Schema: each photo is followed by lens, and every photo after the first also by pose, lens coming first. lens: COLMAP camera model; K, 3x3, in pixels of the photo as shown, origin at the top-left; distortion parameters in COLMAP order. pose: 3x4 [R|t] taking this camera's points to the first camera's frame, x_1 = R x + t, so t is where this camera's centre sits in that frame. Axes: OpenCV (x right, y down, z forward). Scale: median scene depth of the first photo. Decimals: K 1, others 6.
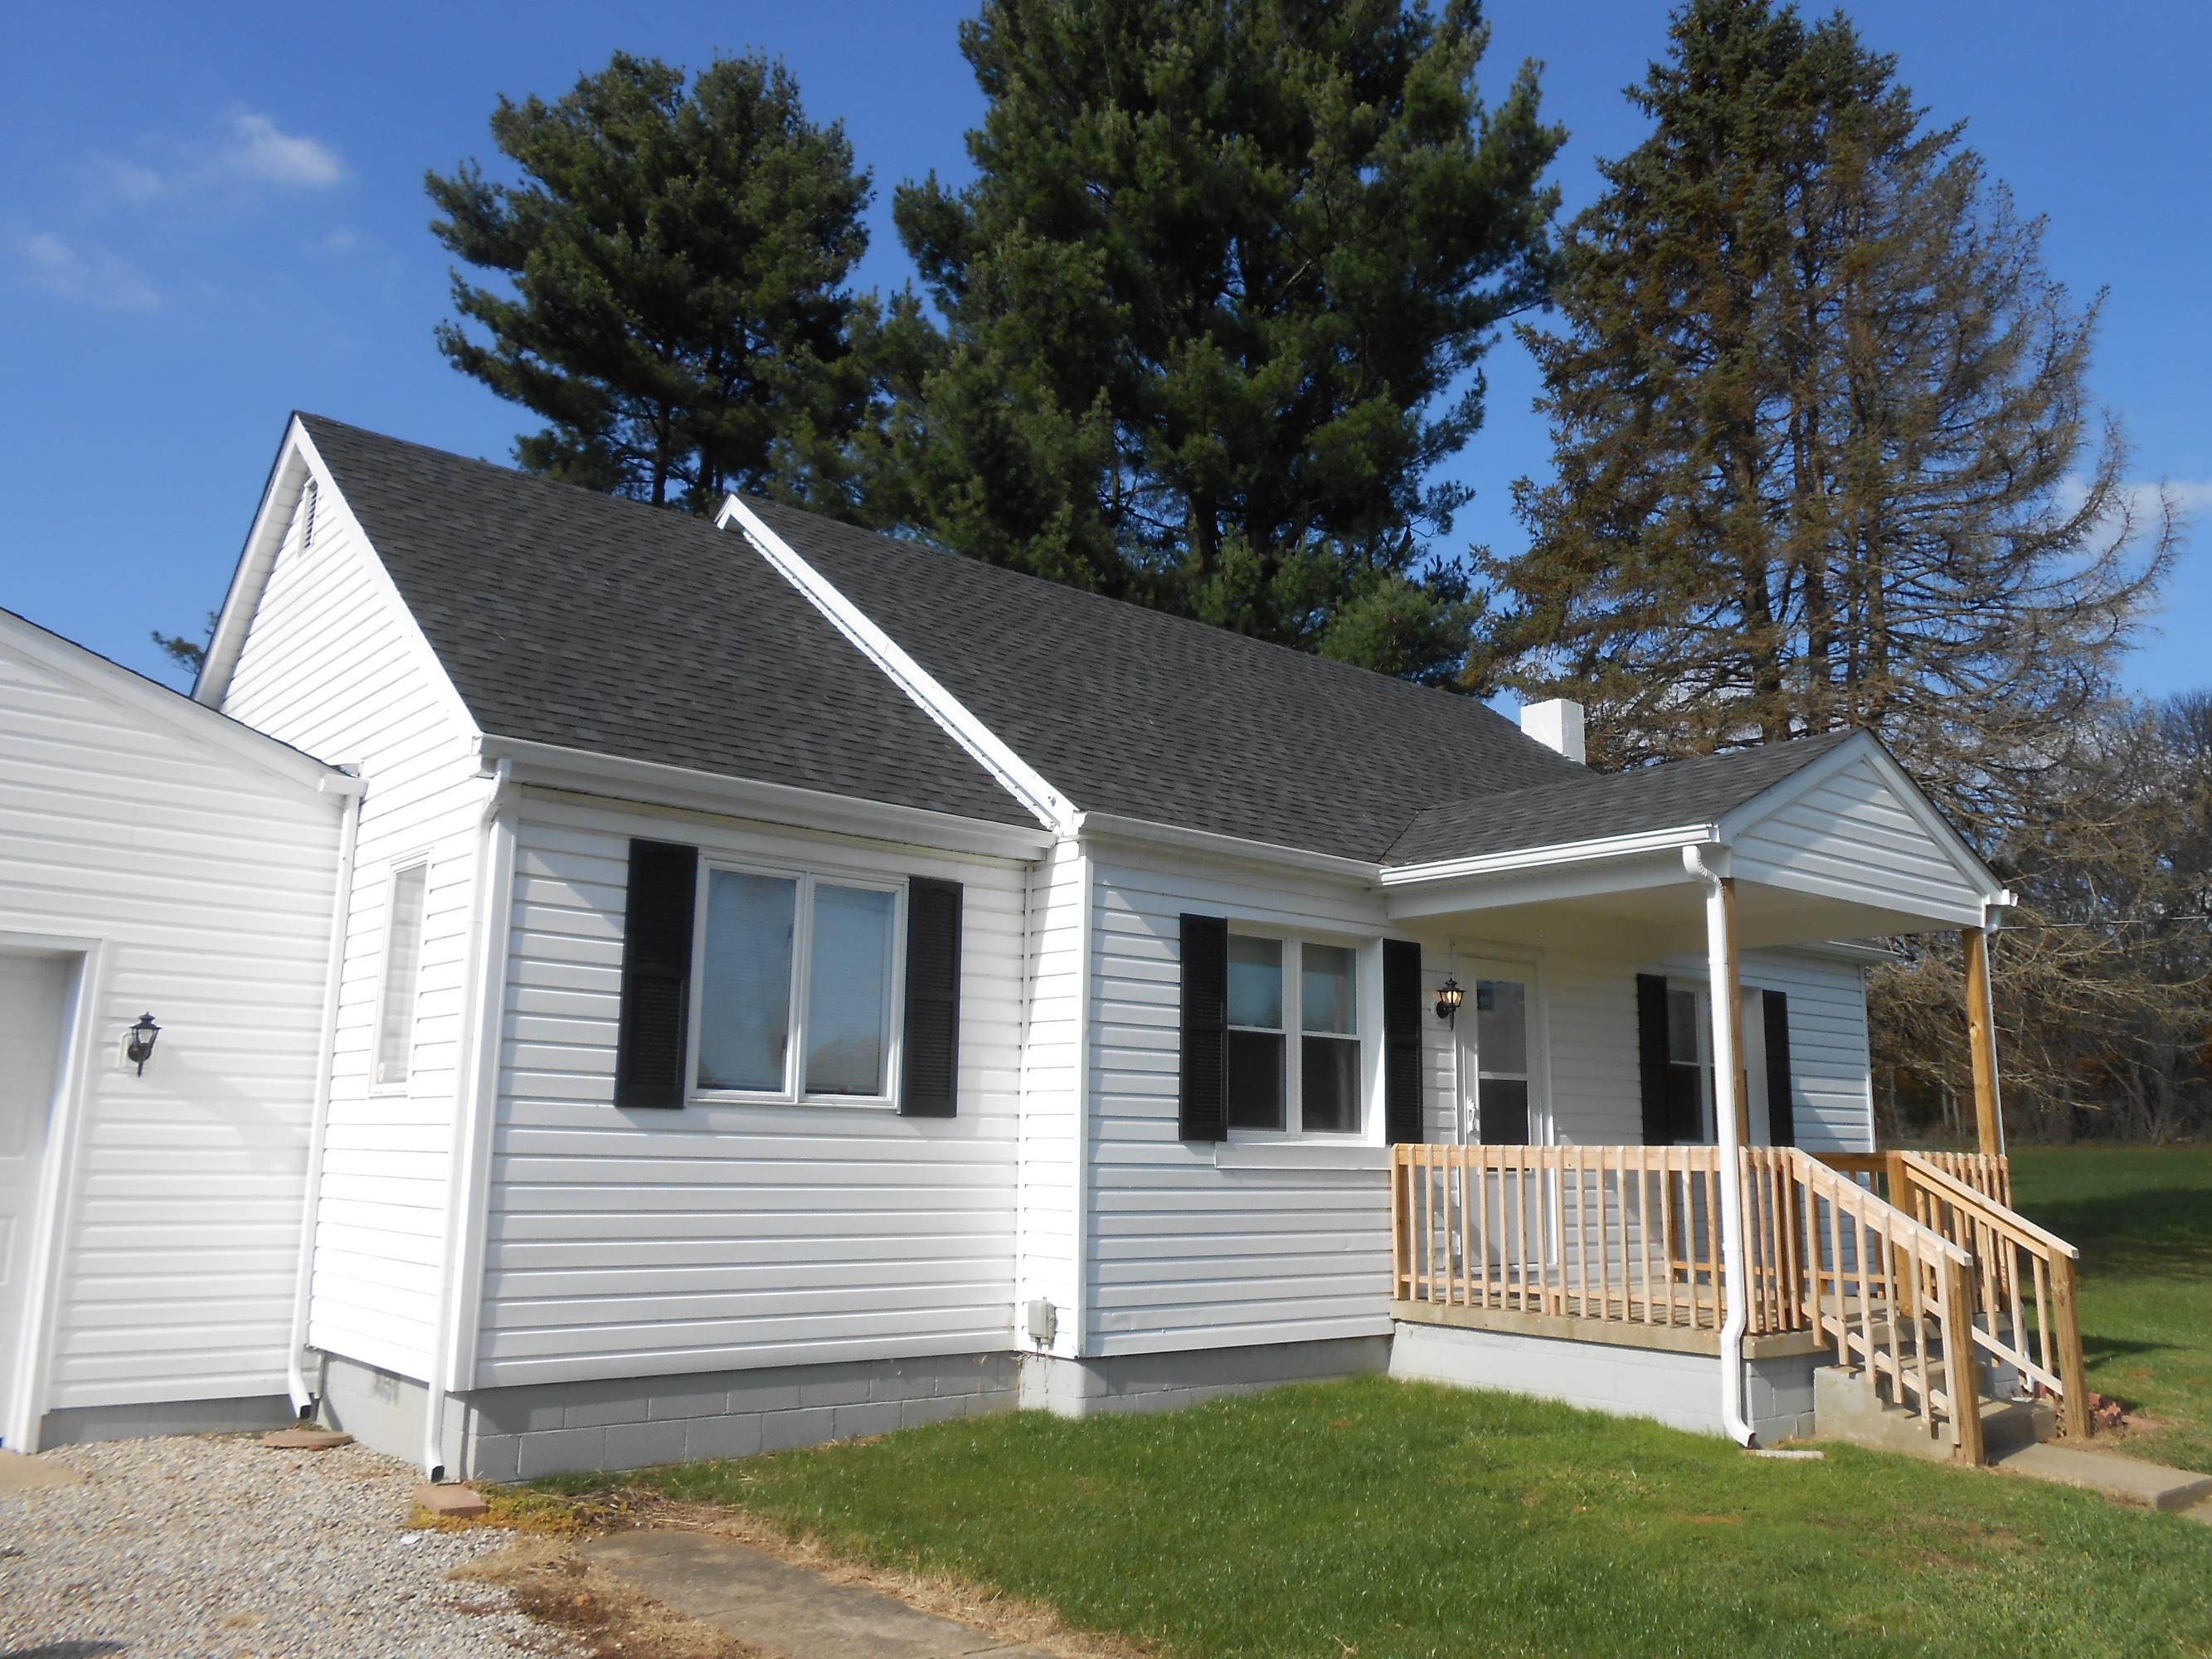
lens RADIAL K [[1740.5, 0, 1106.0], [0, 1740.5, 829.5], [0, 0, 1]] dist [-0.031198, 0.001299]
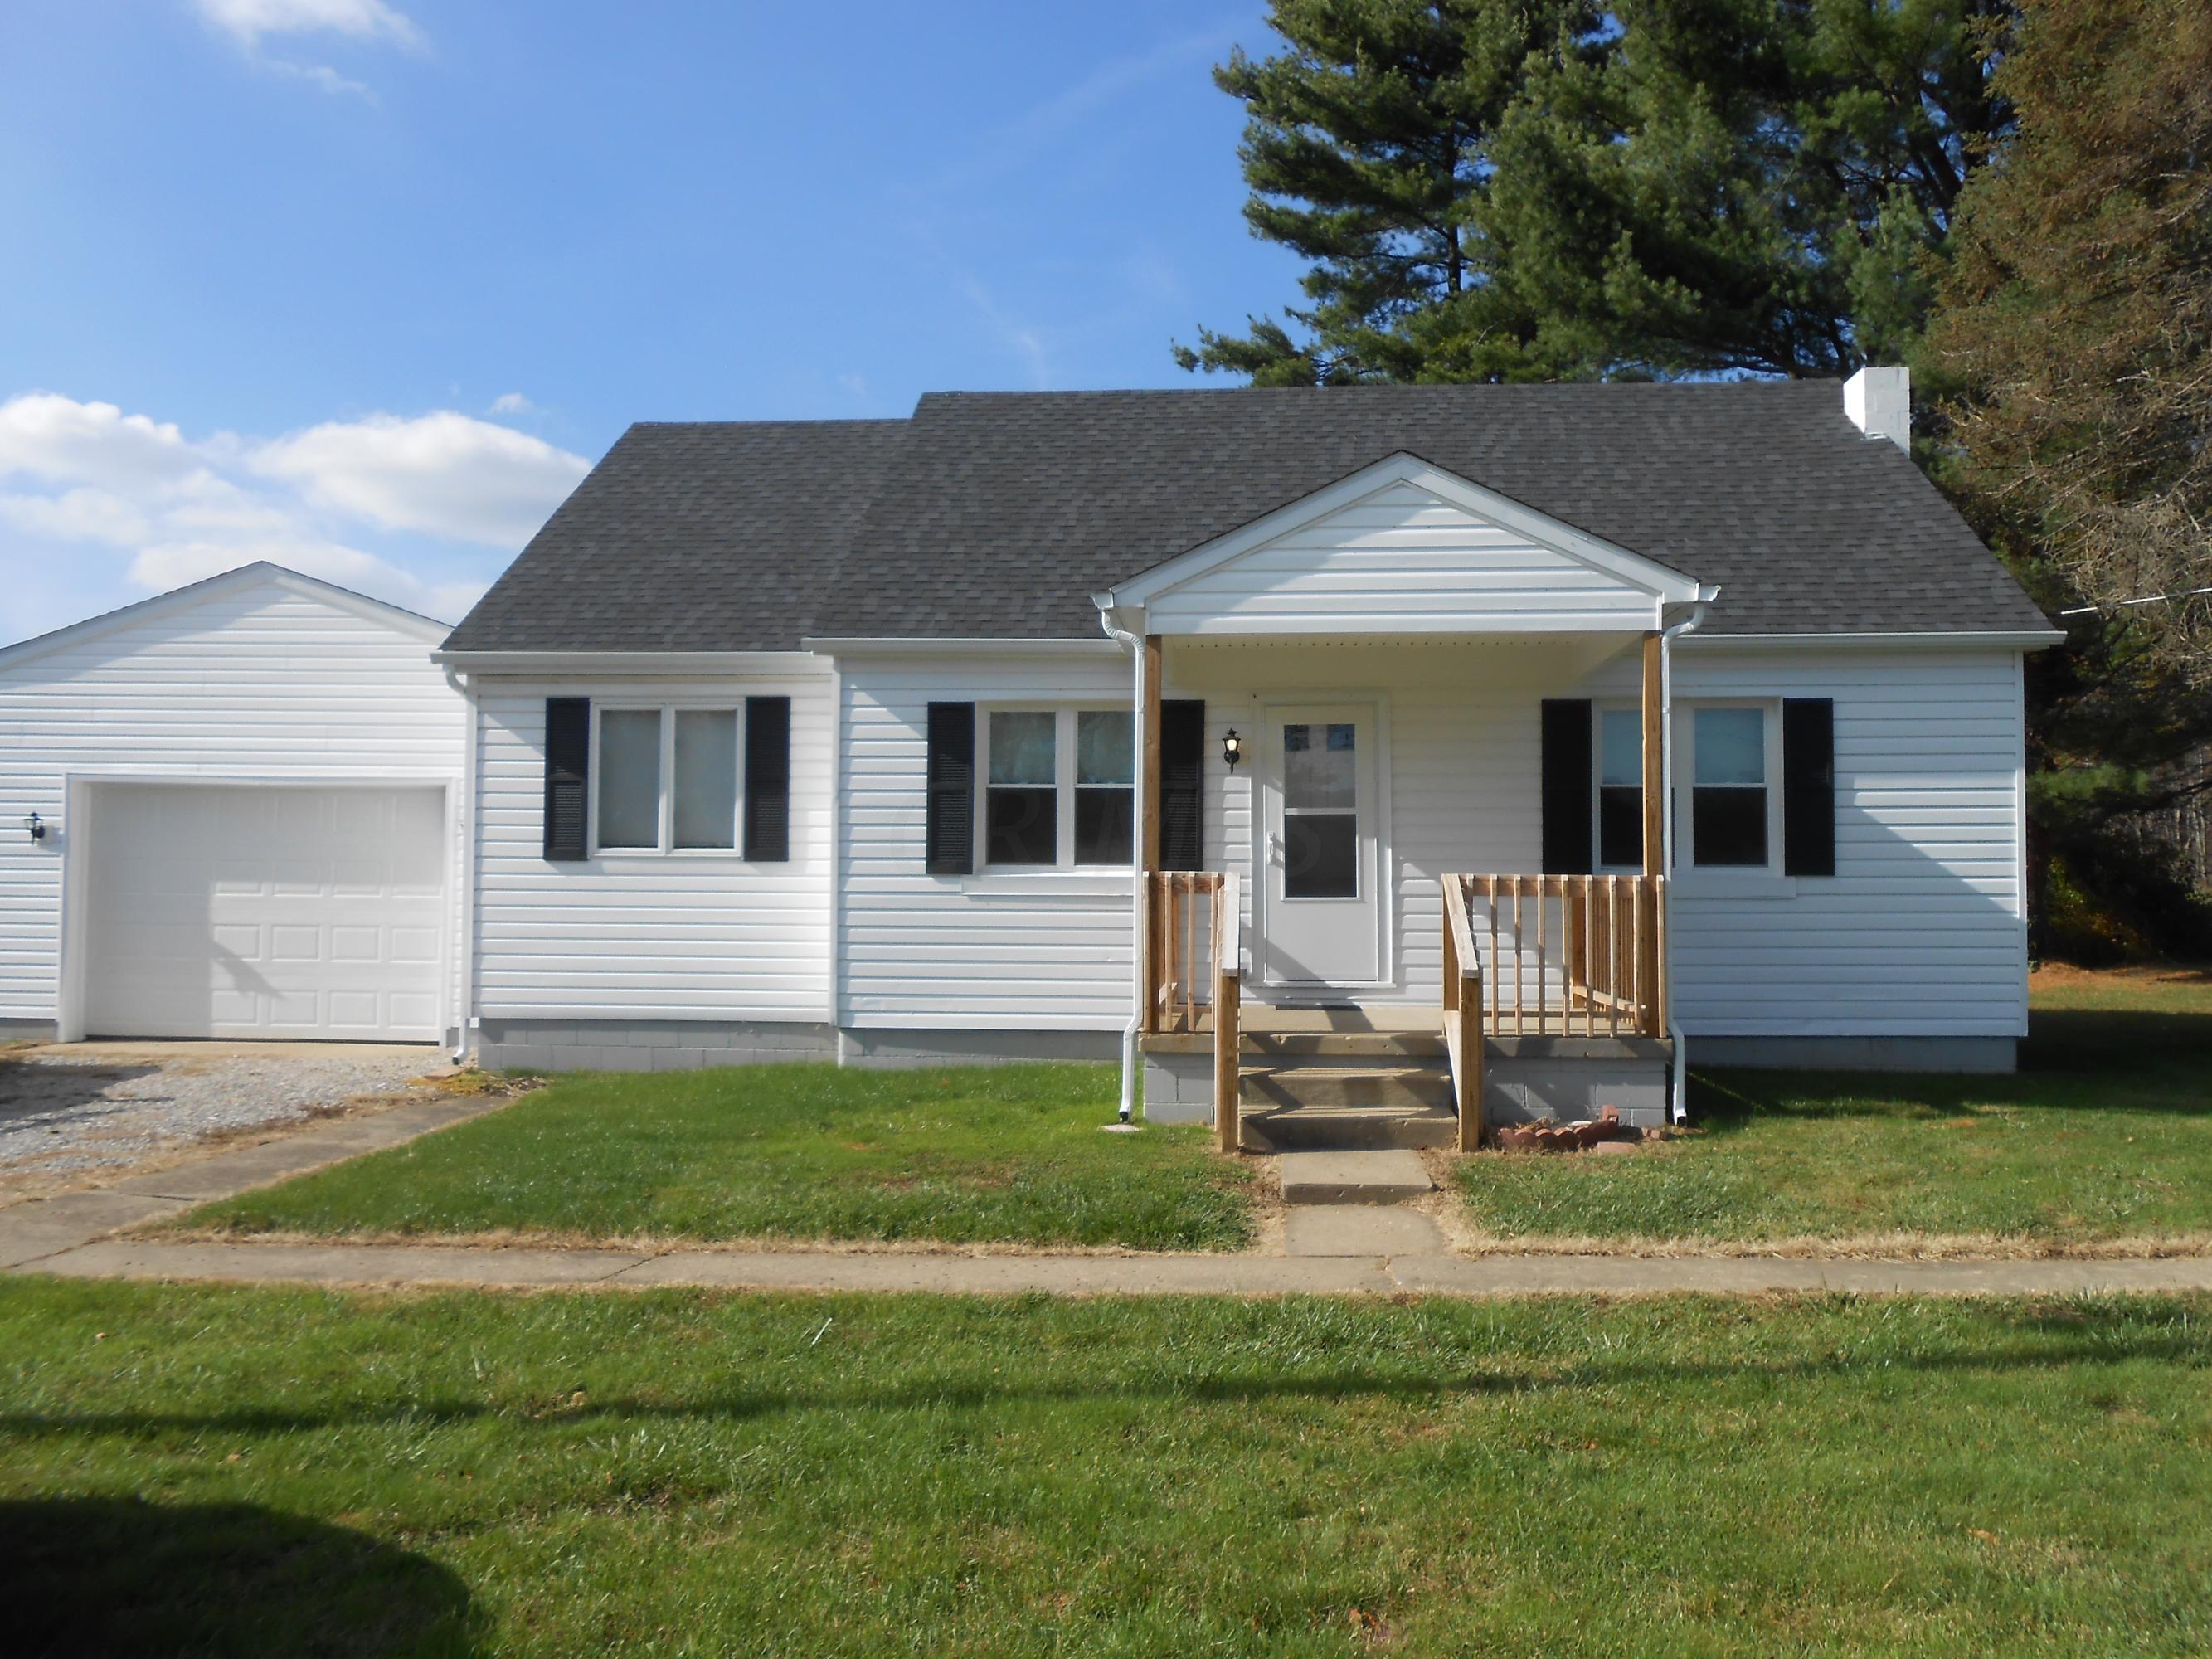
lens RADIAL K [[1658.3, 0, 1106.0], [0, 1658.3, 829.5], [0, 0, 1]] dist [0.026062, -0.251231]
pose [[0.720389, -0.032652, -0.692801, 1.029686], [0.134898, 0.986412, 0.093780, 0.045410], [0.680325, -0.161015, 0.715005, 0.195914]]
